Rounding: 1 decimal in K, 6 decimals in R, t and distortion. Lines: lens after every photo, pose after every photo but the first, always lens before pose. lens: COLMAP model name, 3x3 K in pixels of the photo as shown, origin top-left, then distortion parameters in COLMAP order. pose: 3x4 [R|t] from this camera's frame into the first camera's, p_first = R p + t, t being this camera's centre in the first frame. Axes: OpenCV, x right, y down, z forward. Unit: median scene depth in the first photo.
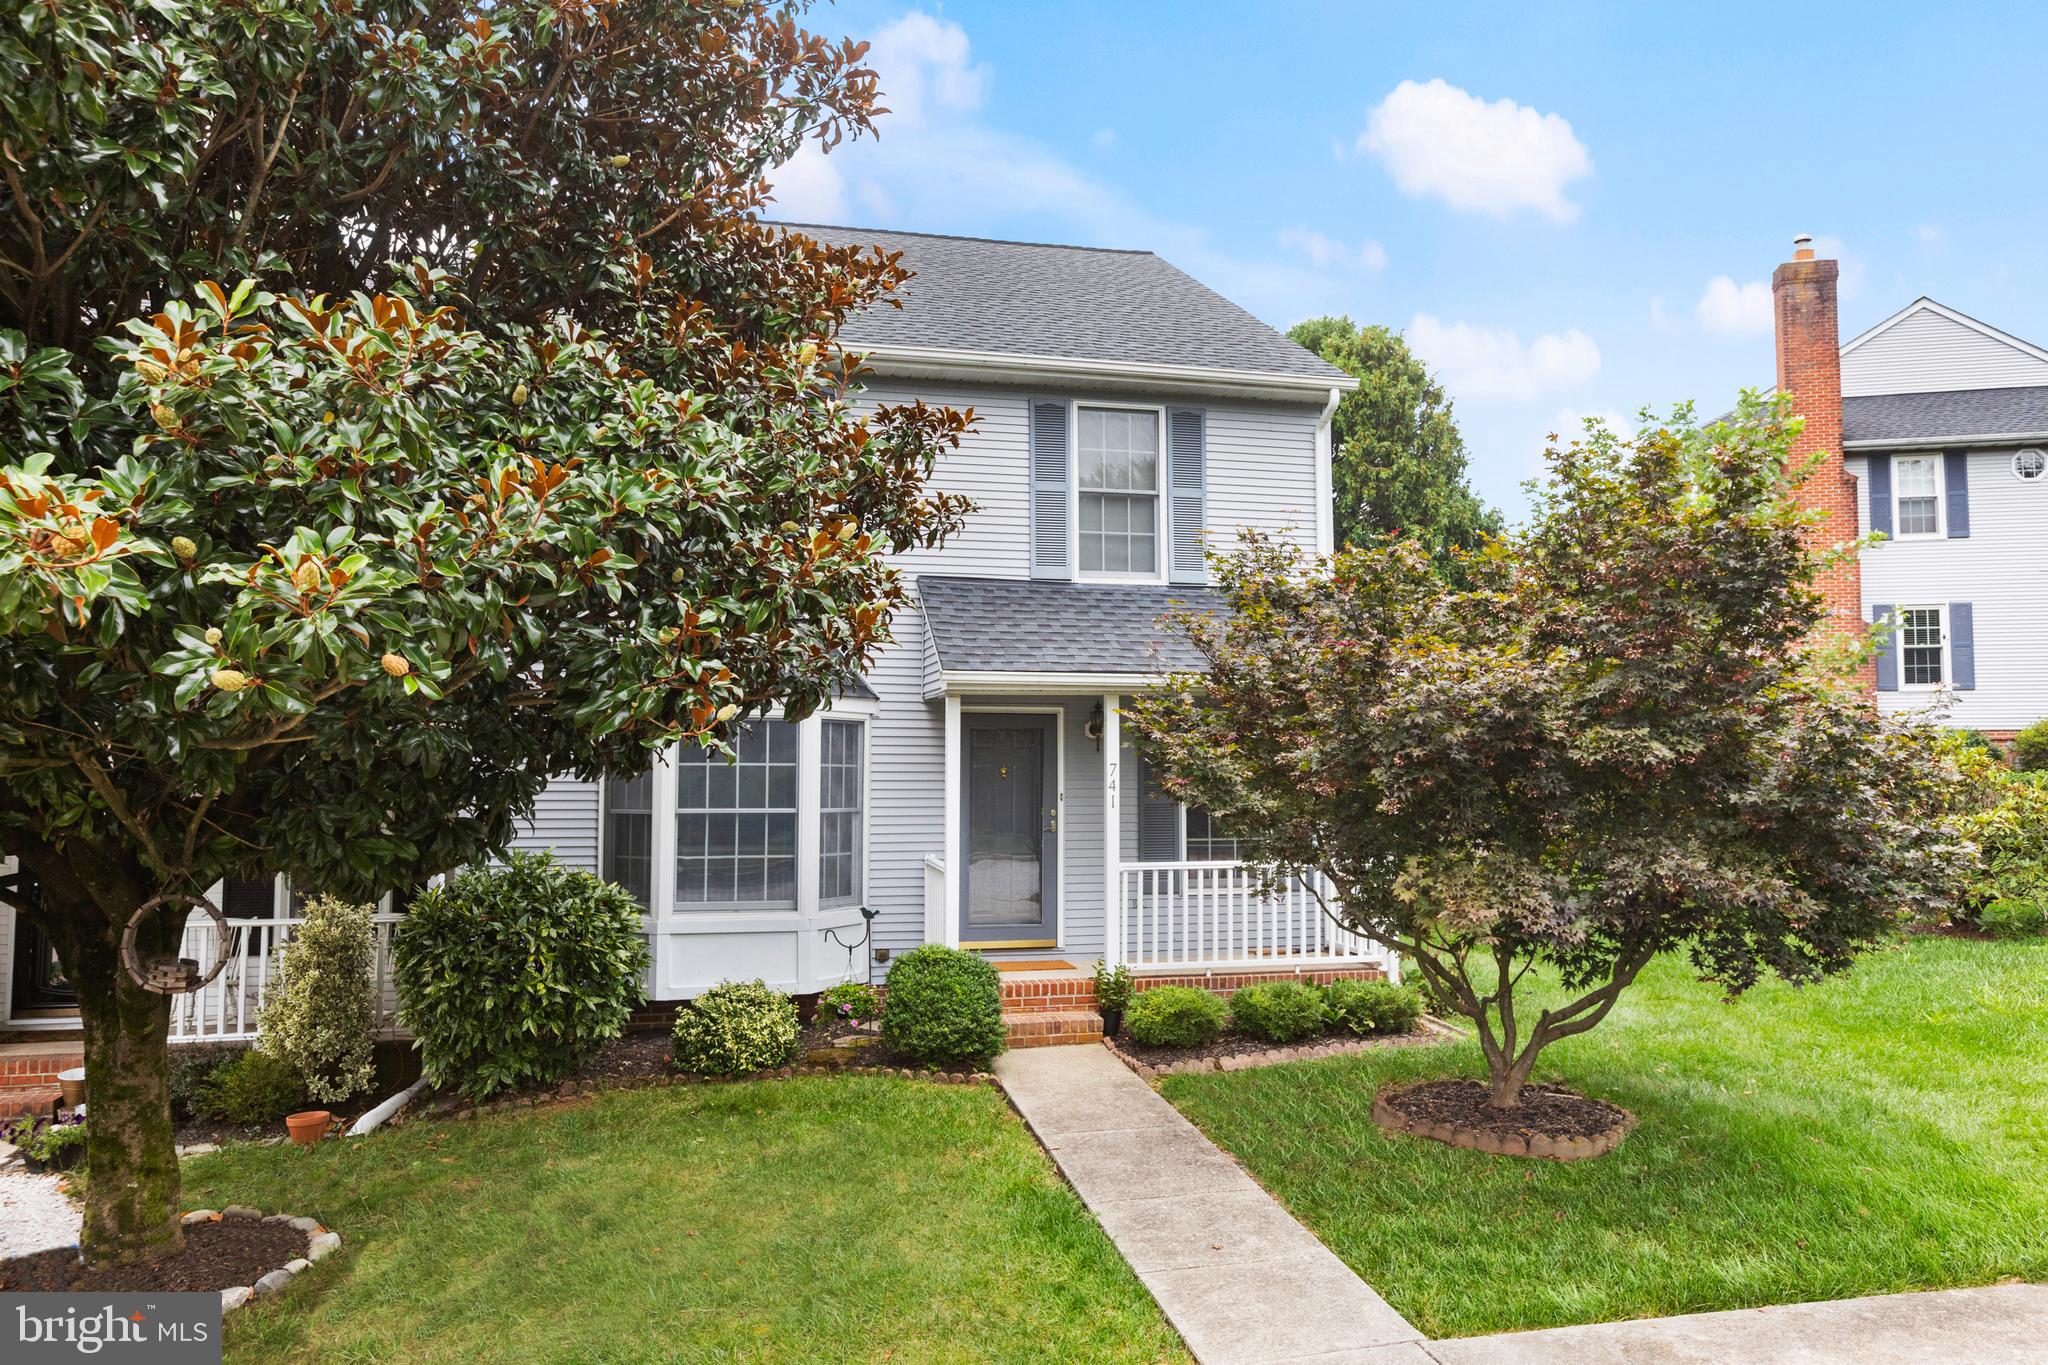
lens RADIAL K [[1465.1, 0, 1023.2], [0, 1465.1, 682.6], [0, 0, 1]] dist [-0.015581, 0.003187]
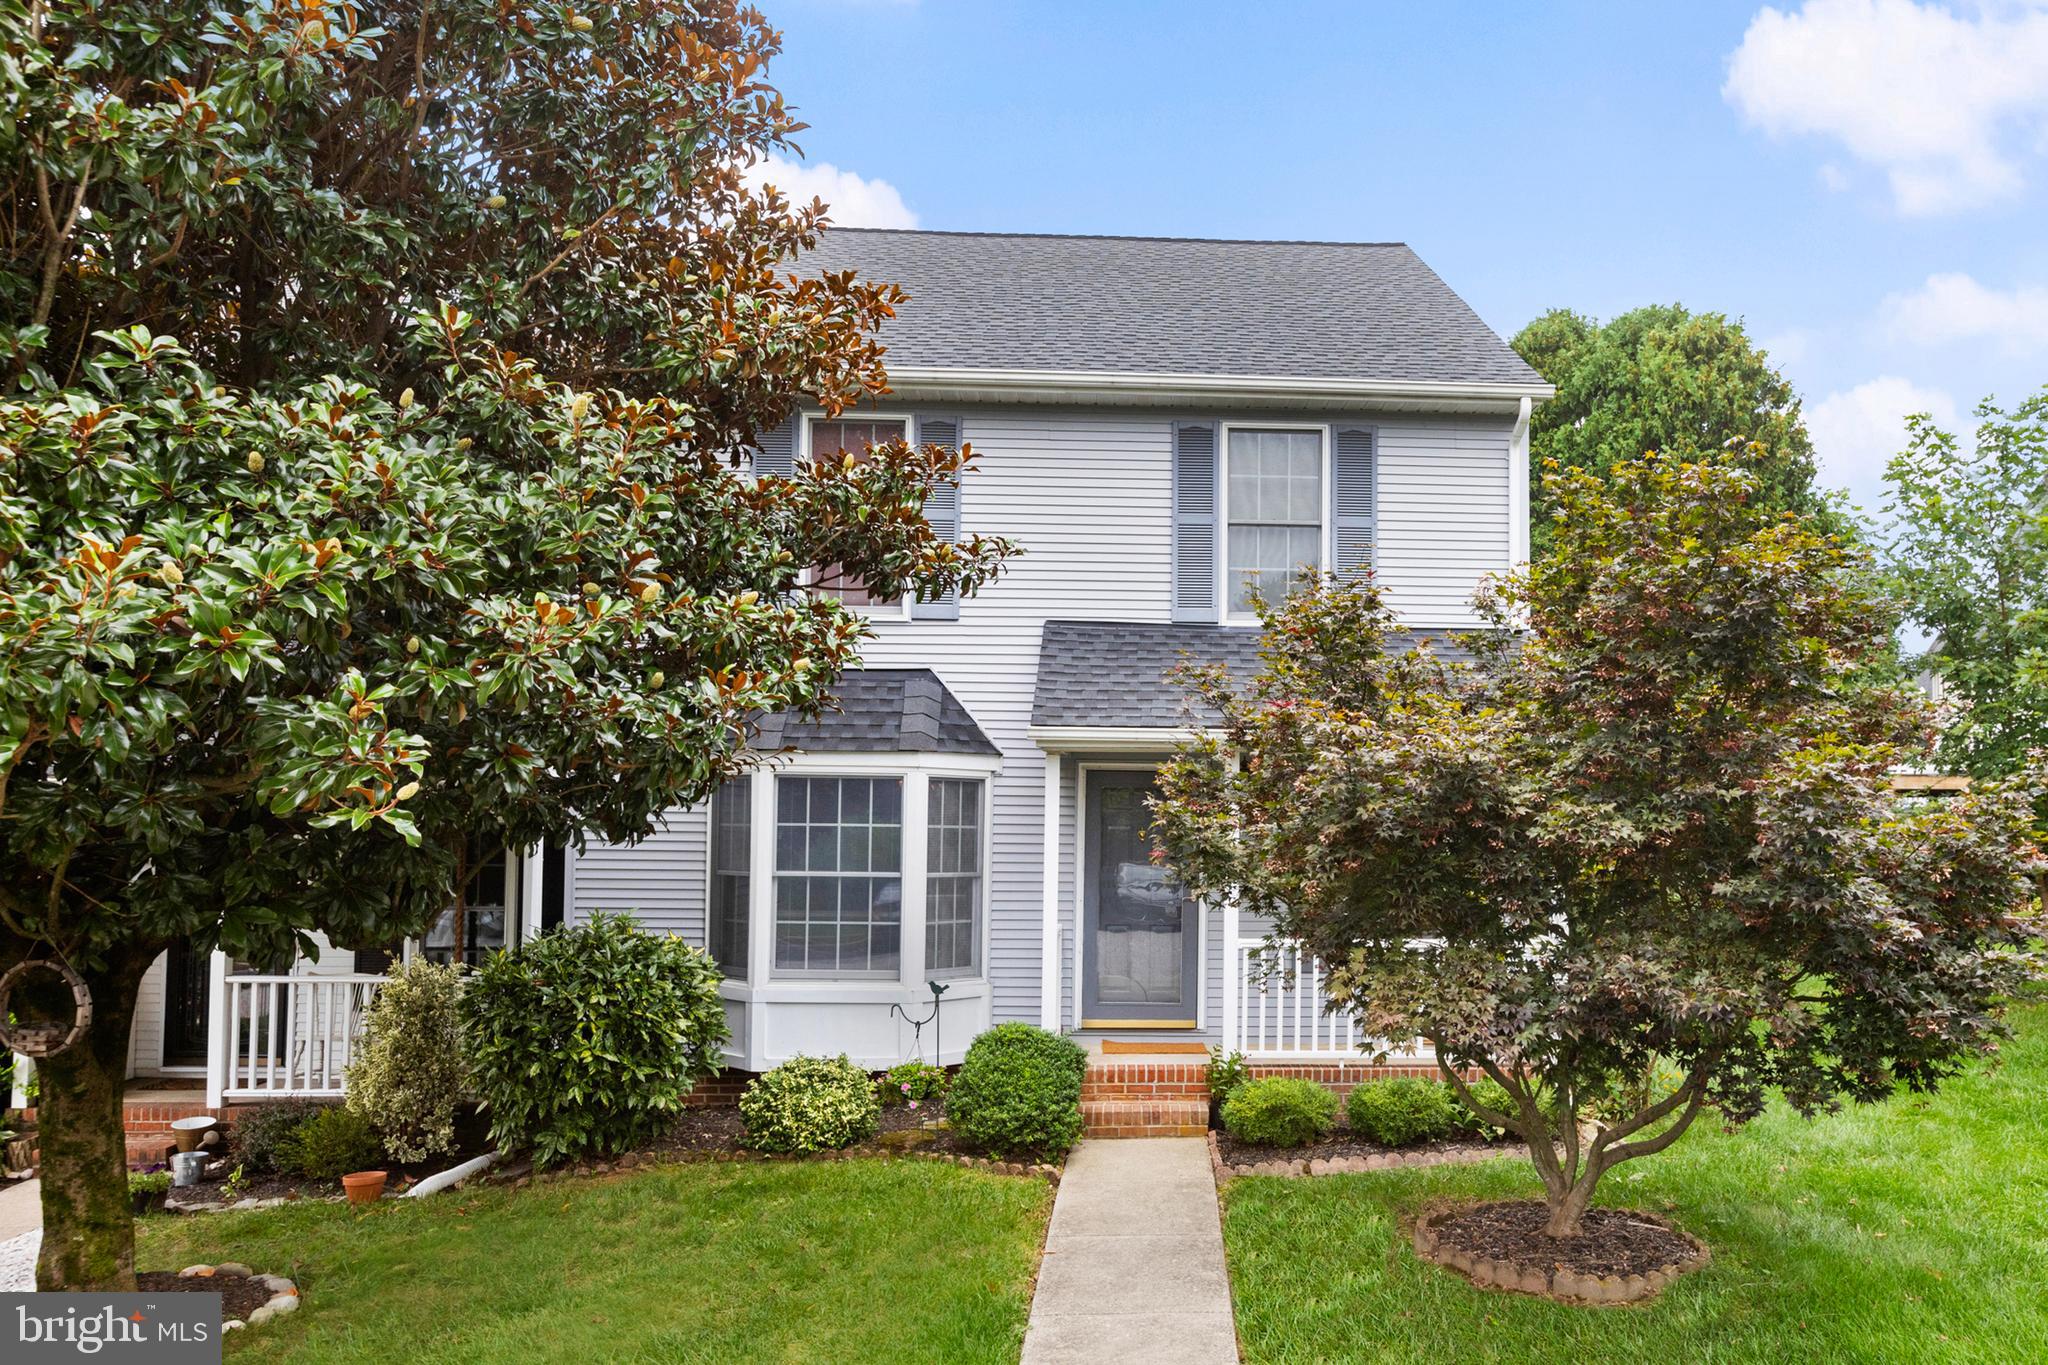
lens RADIAL K [[1596.2, 0, 1026.8], [0, 1596.2, 776.0], [0, 0, 1]] dist [-0.010841, 0.008103]
pose [[0.982527, 0.003682, -0.186081, 0.133196], [0.001785, 0.999572, 0.029203, -0.006424], [0.186109, -0.029025, 0.982100, 0.016788]]
